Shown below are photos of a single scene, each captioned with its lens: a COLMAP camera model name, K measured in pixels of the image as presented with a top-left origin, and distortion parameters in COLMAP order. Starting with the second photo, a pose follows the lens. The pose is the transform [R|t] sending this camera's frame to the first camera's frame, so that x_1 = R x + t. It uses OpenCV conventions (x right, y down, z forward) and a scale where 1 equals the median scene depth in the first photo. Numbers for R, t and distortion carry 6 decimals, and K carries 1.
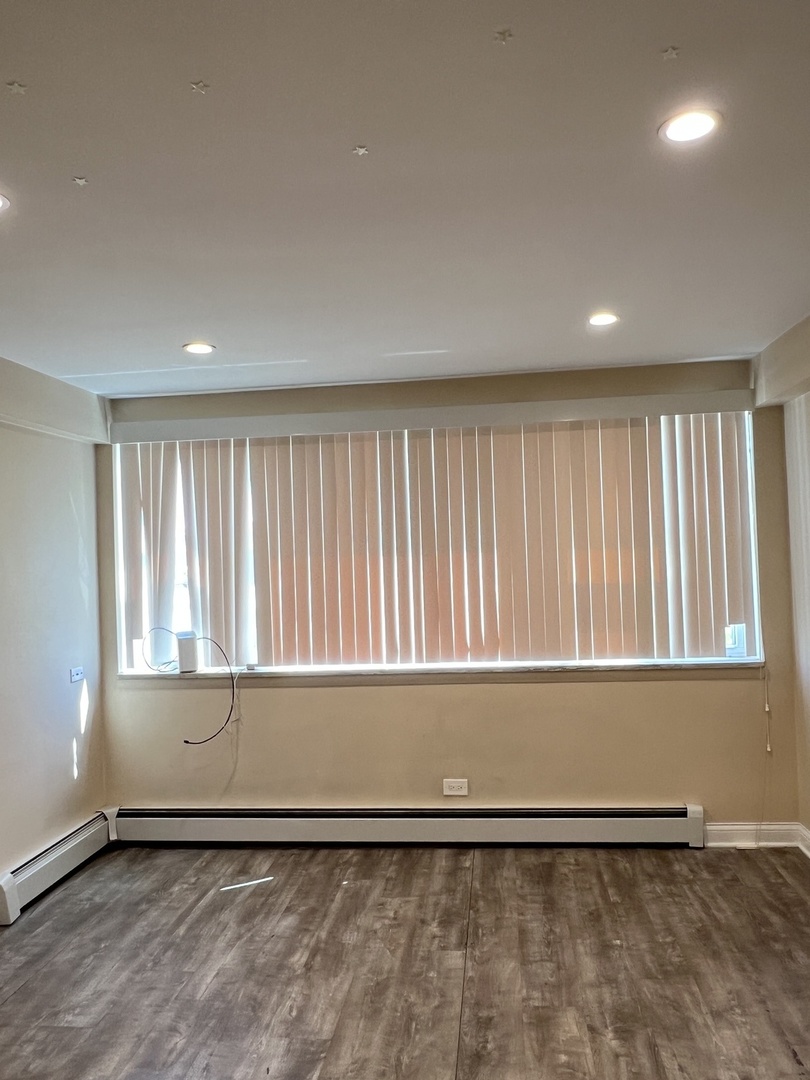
lens RADIAL K [[796.2, 0, 413.1], [0, 796.2, 544.7], [0, 0, 1]] dist [0.003950, -0.007902]
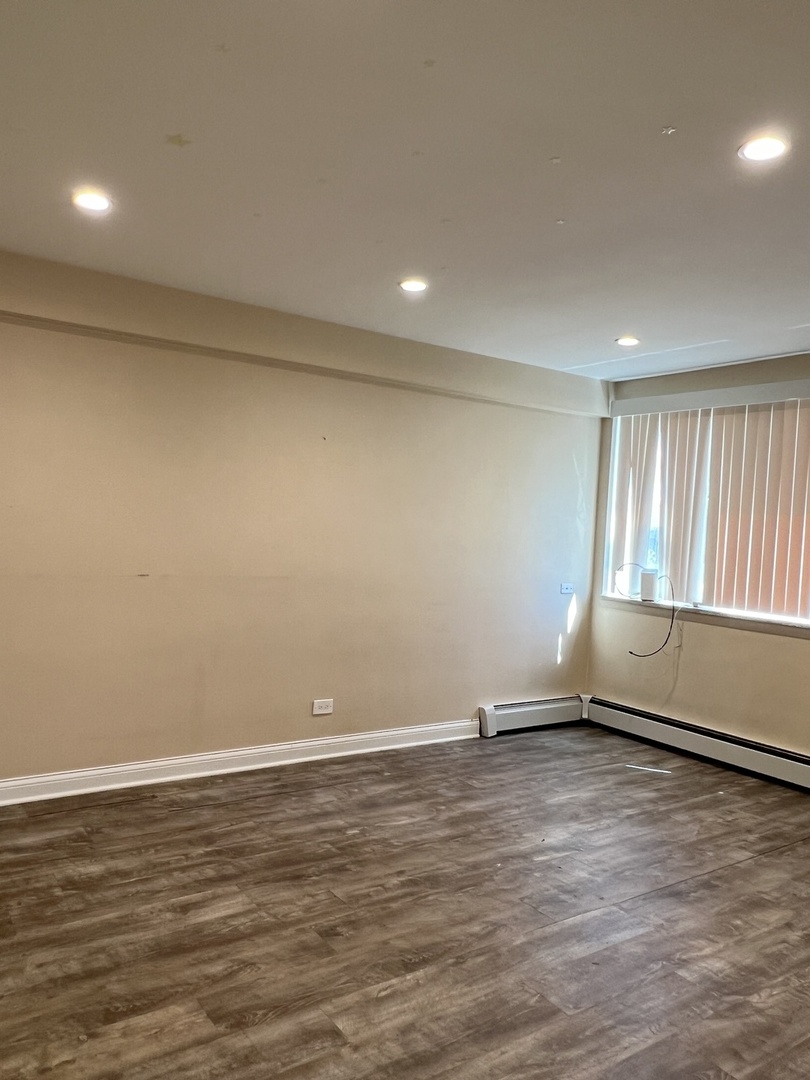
lens RADIAL K [[796.2, 0, 397.7], [0, 796.2, 539.4], [0, 0, 1]] dist [0.003950, -0.007902]
pose [[0.644516, 0.084718, -0.759883, 0.409150], [-0.064319, 0.996327, 0.056525, 0.020759], [0.761881, 0.012443, 0.647598, -0.098048]]
